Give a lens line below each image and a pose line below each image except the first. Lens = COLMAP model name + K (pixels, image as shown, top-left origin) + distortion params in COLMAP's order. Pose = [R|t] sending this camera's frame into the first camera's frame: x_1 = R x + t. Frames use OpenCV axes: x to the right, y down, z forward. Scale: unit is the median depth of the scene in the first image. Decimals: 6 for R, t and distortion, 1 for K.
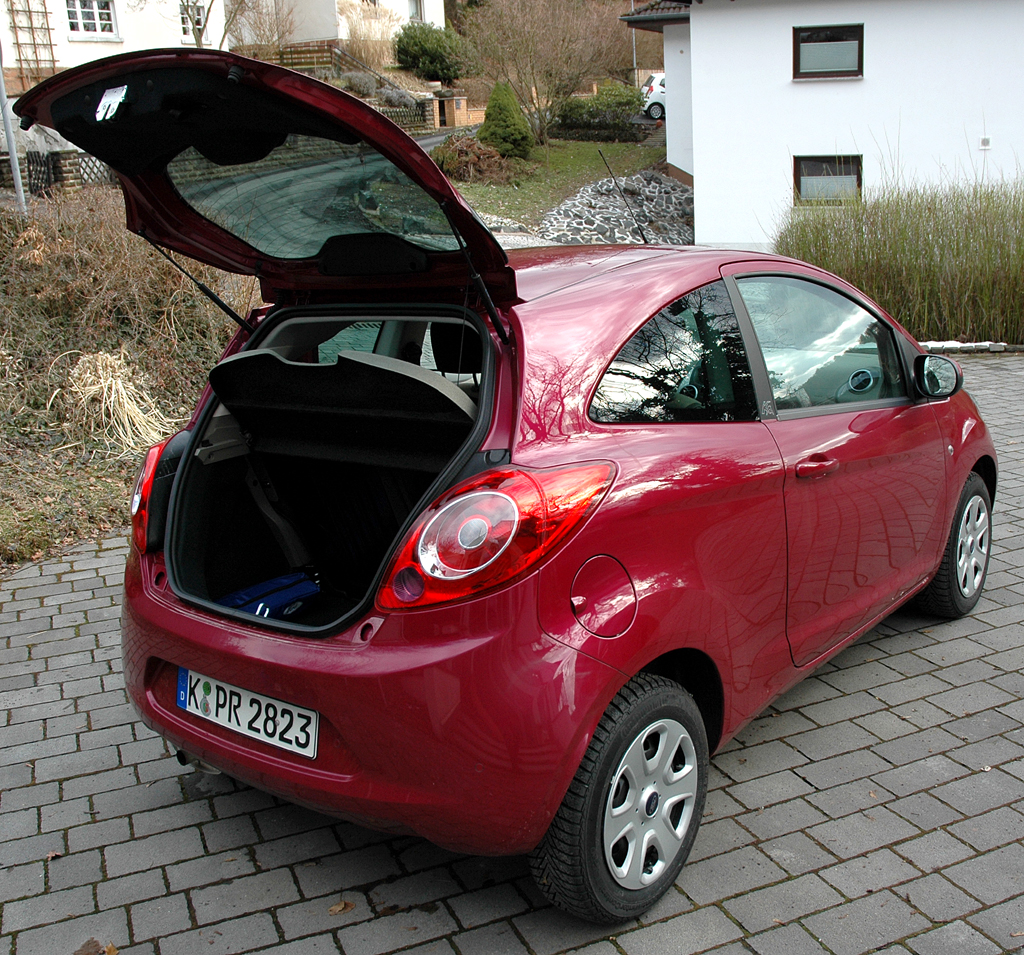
lens RADIAL K [[1148.4, 0, 513.7], [0, 1148.4, 517.2], [0, 0, 1]] dist [-0.190162, 0.158011]
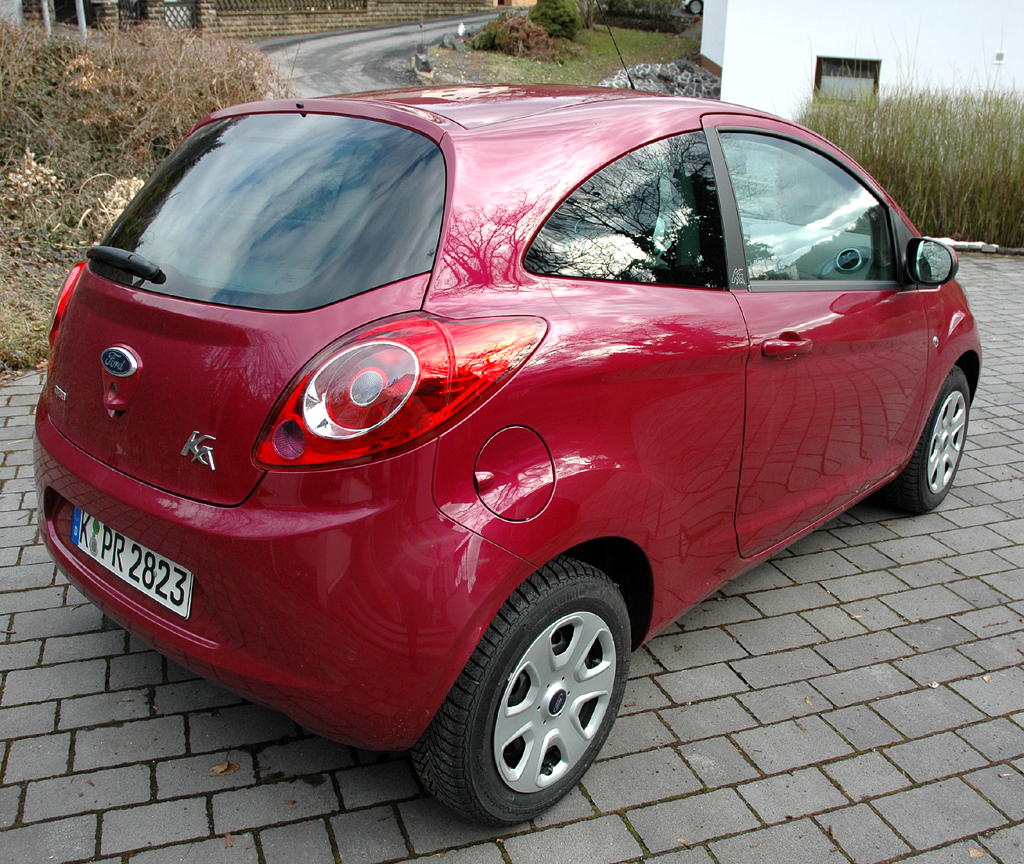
lens RADIAL K [[958.6, 0, 512.0], [0, 958.6, 432.0], [0, 0, 1]] dist [-0.177442, 0.127386]
pose [[0.994841, 0.093087, -0.040339, 0.079531], [-0.089765, 0.992940, 0.077537, -0.014208], [0.047272, -0.073516, 0.996173, 0.214464]]
